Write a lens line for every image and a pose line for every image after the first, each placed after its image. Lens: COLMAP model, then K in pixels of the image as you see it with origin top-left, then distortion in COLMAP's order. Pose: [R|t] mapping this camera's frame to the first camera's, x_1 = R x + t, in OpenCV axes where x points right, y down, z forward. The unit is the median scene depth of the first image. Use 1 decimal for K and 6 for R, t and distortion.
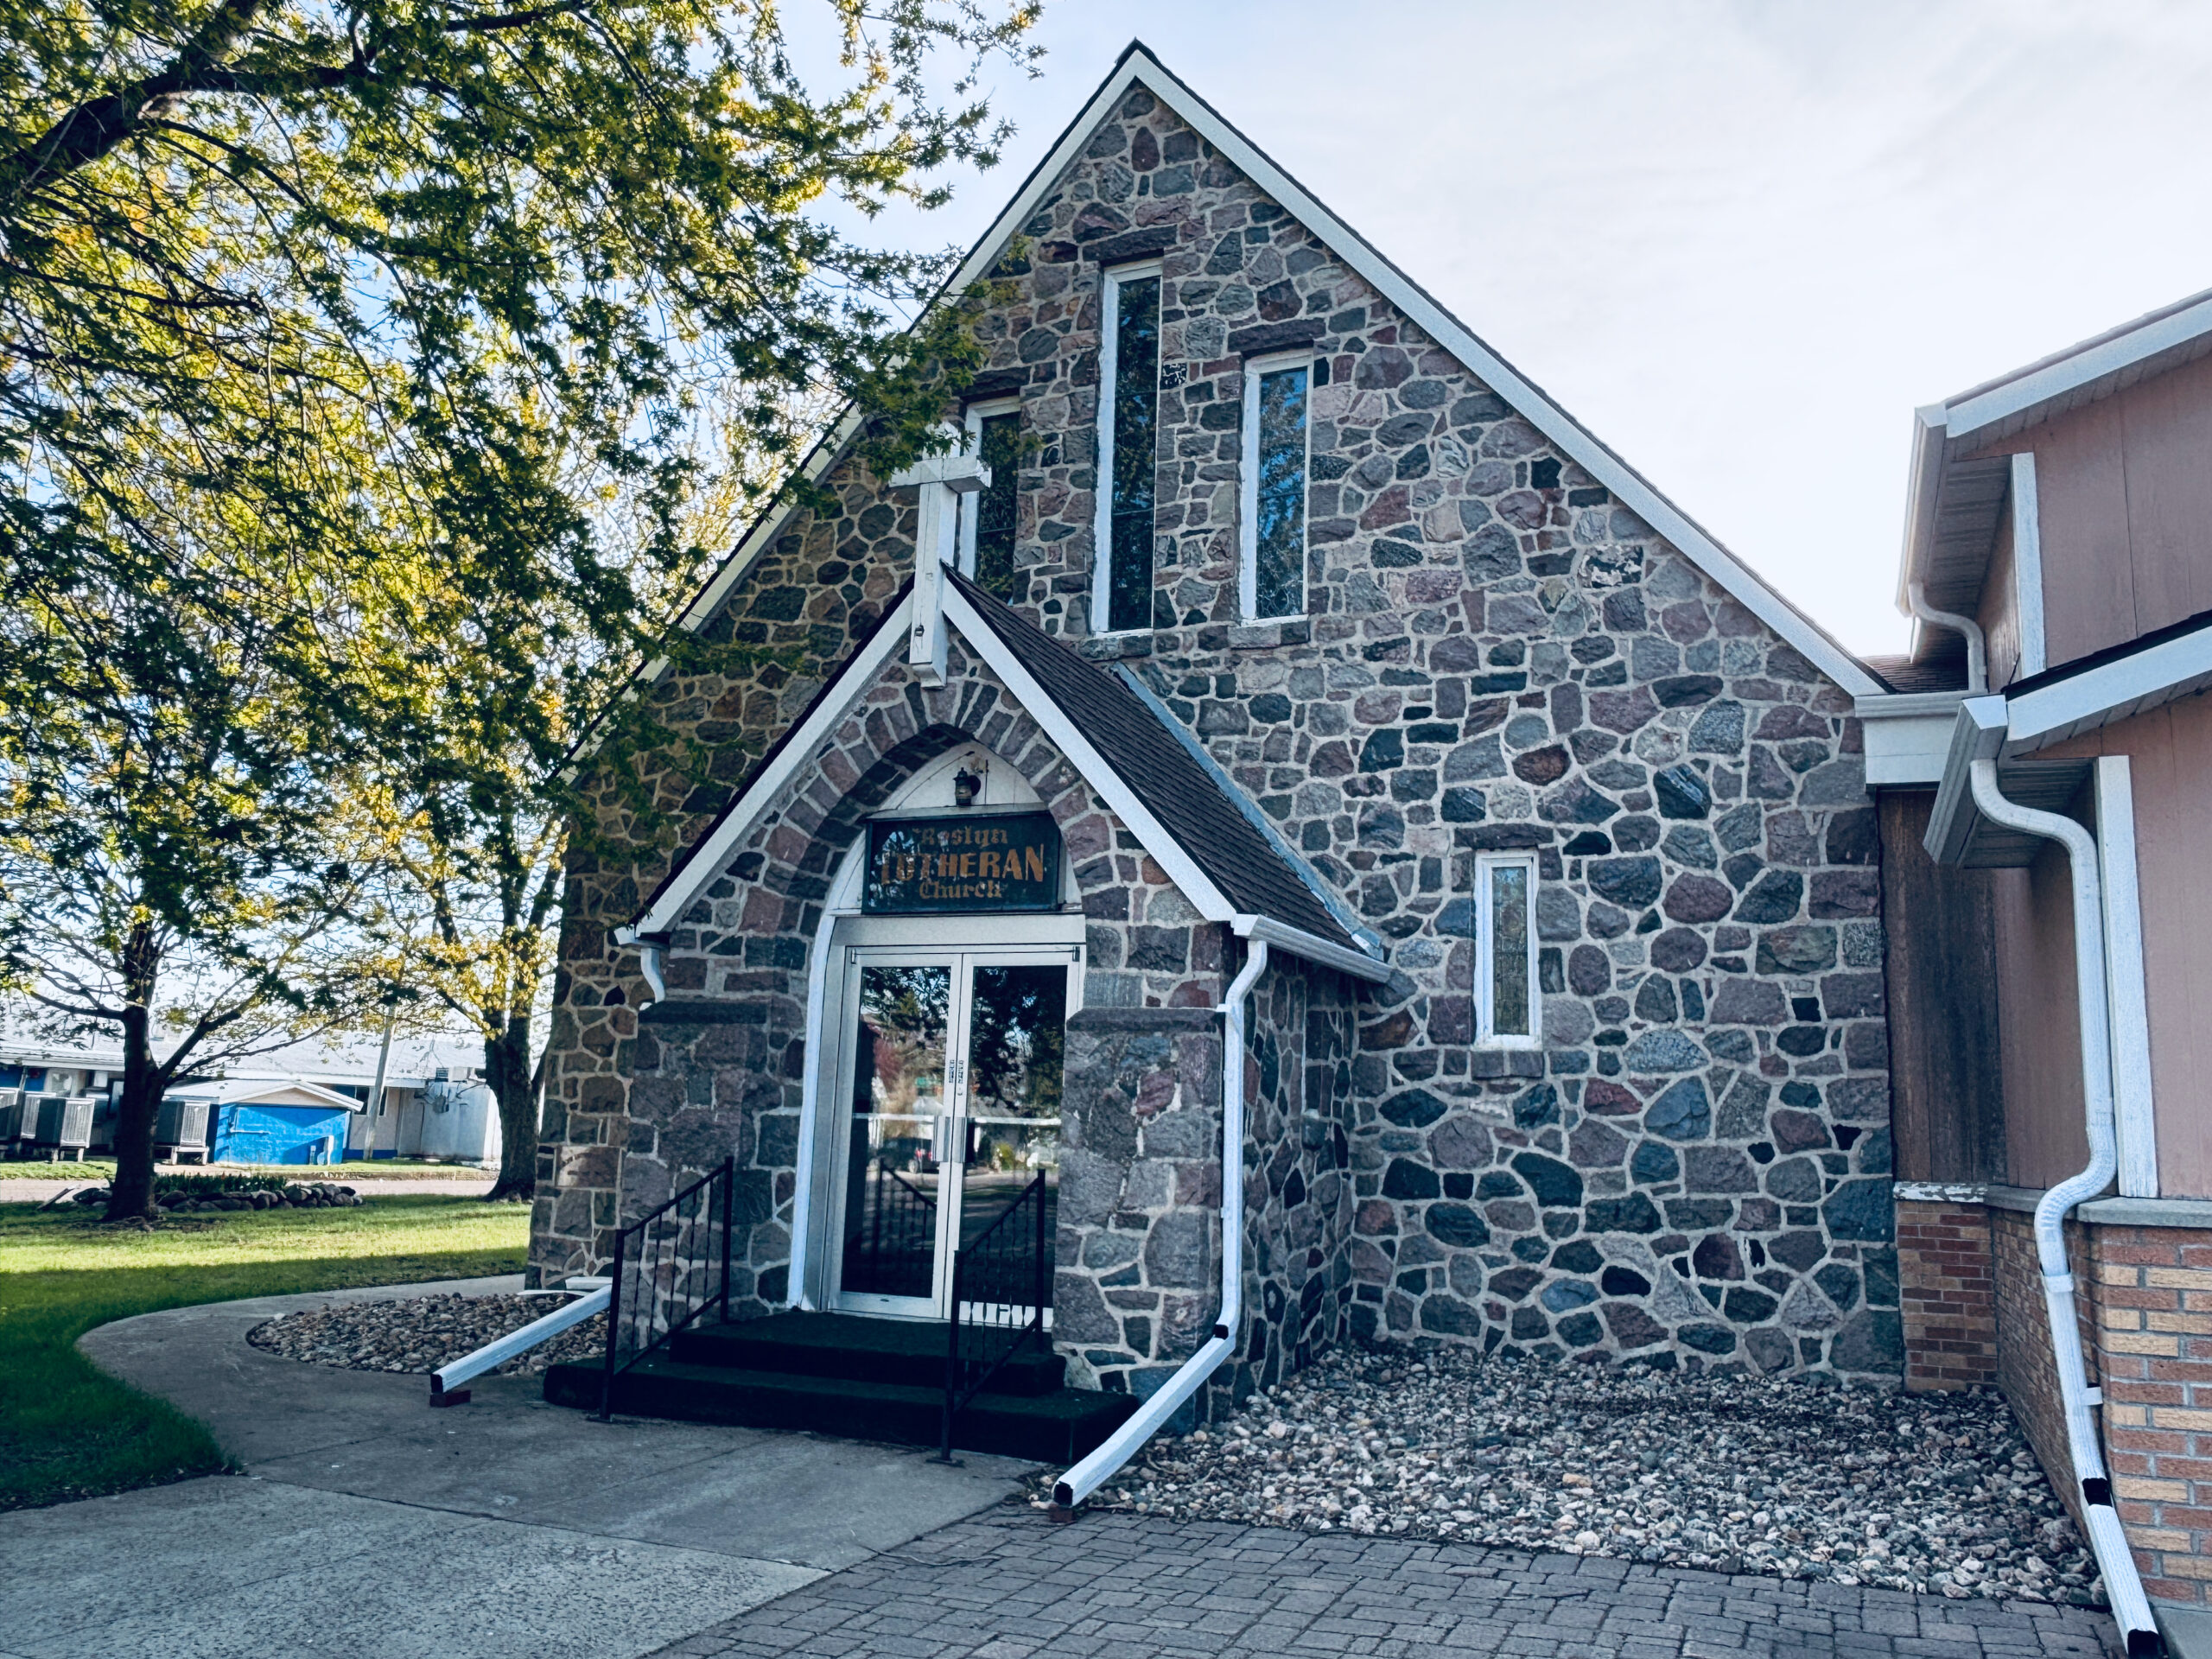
lens RADIAL K [[1652.5, 0, 1104.5], [0, 1652.5, 843.3], [0, 0, 1]] dist [0.019941, -0.041754]
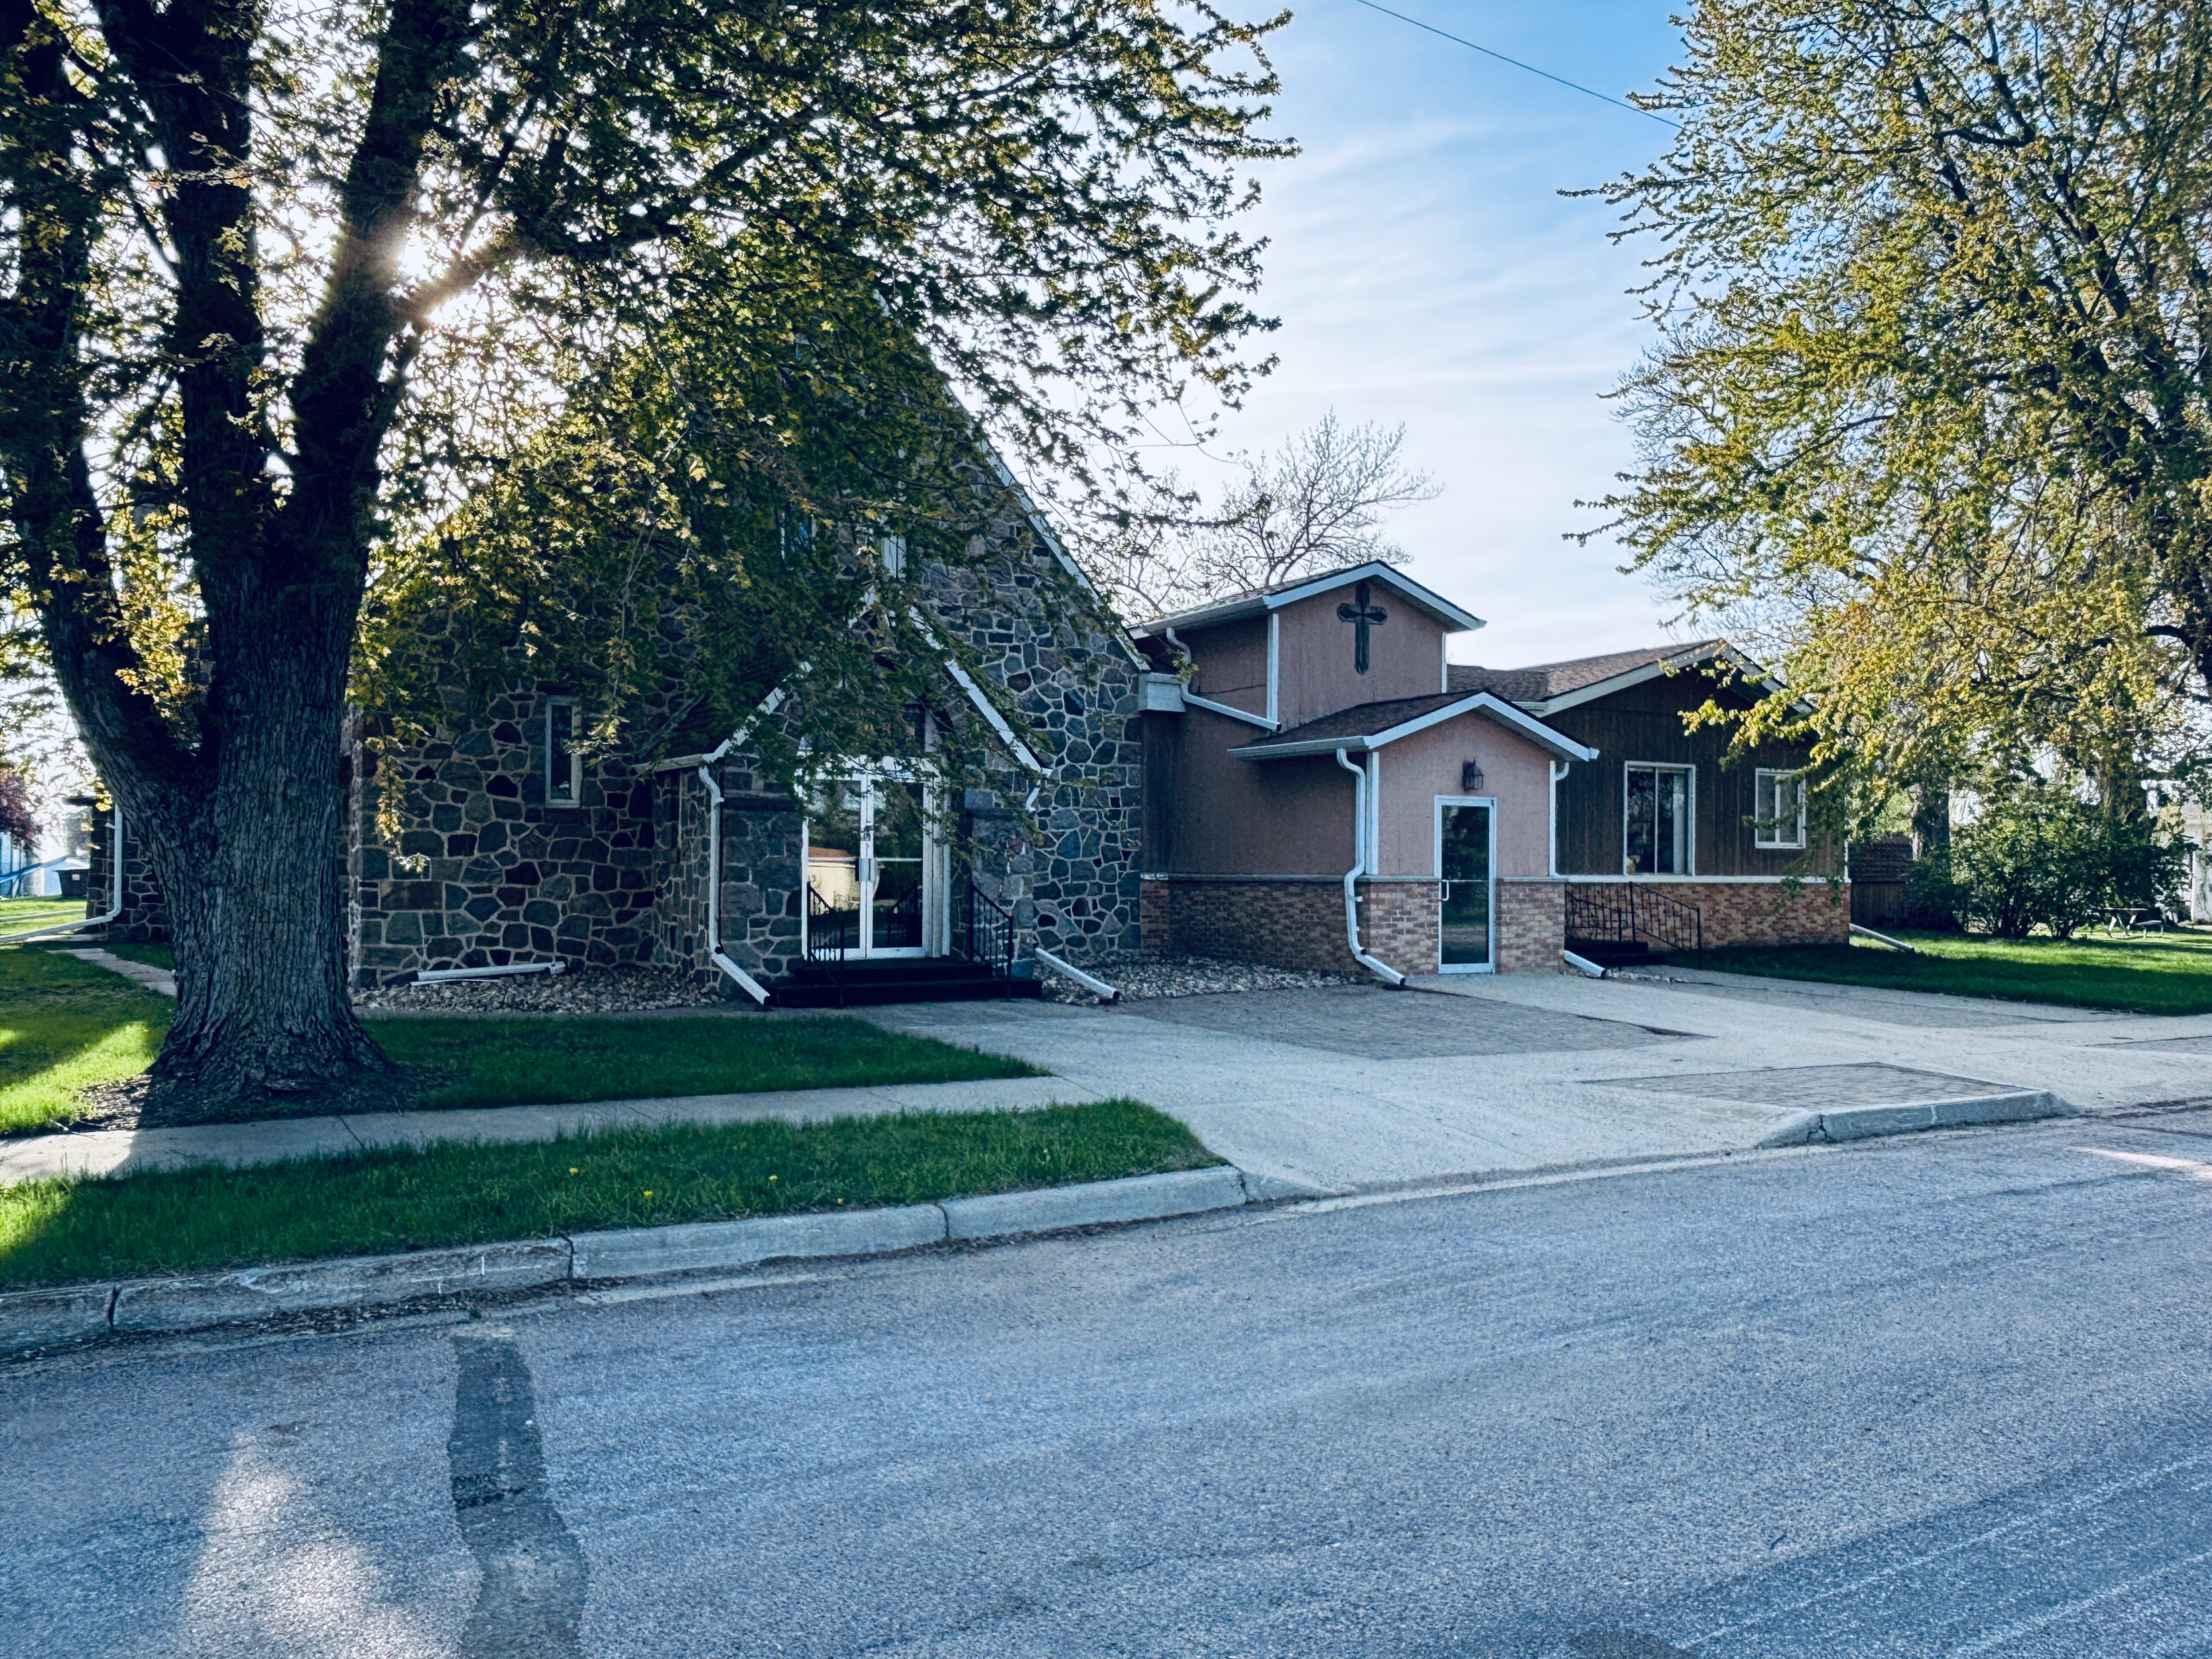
lens RADIAL K [[1652.5, 0, 1082.9], [0, 1652.5, 848.2], [0, 0, 1]] dist [0.019941, -0.041754]
pose [[0.593481, -0.024224, 0.804483, -1.787982], [-0.126926, 0.984222, 0.123272, -0.141722], [-0.794777, -0.175270, 0.581043, -0.400752]]
